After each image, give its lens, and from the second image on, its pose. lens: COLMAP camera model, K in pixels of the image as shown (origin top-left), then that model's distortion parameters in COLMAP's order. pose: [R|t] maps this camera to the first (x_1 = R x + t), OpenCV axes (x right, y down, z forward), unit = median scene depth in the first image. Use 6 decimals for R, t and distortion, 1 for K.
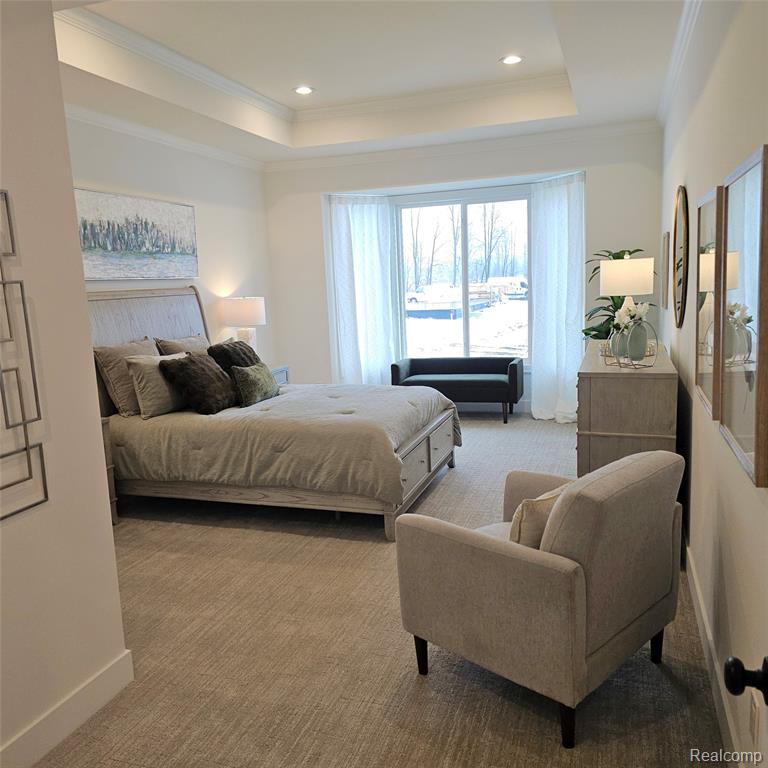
lens RADIAL K [[683.8, 0, 386.0], [0, 683.8, 384.9], [0, 0, 1]] dist [0.070730, -0.069230]
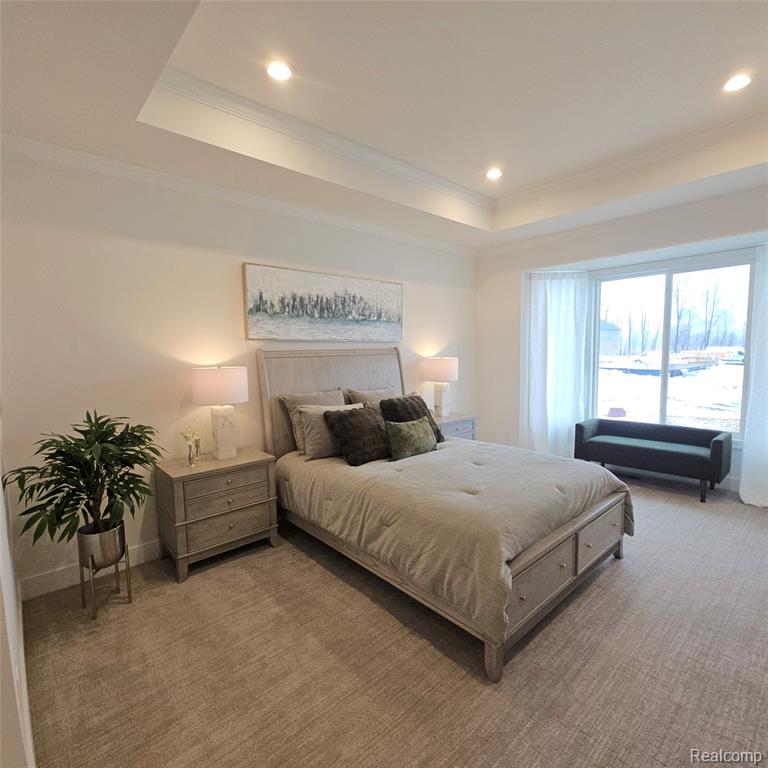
lens RADIAL K [[413.7, 0, 385.5], [0, 413.7, 387.0], [0, 0, 1]] dist [0.002864, -0.002282]
pose [[0.871261, 0.071970, -0.485515, 0.081447], [-0.095116, 0.995197, -0.023166, -0.060526], [0.481516, 0.066364, 0.873921, 0.389378]]
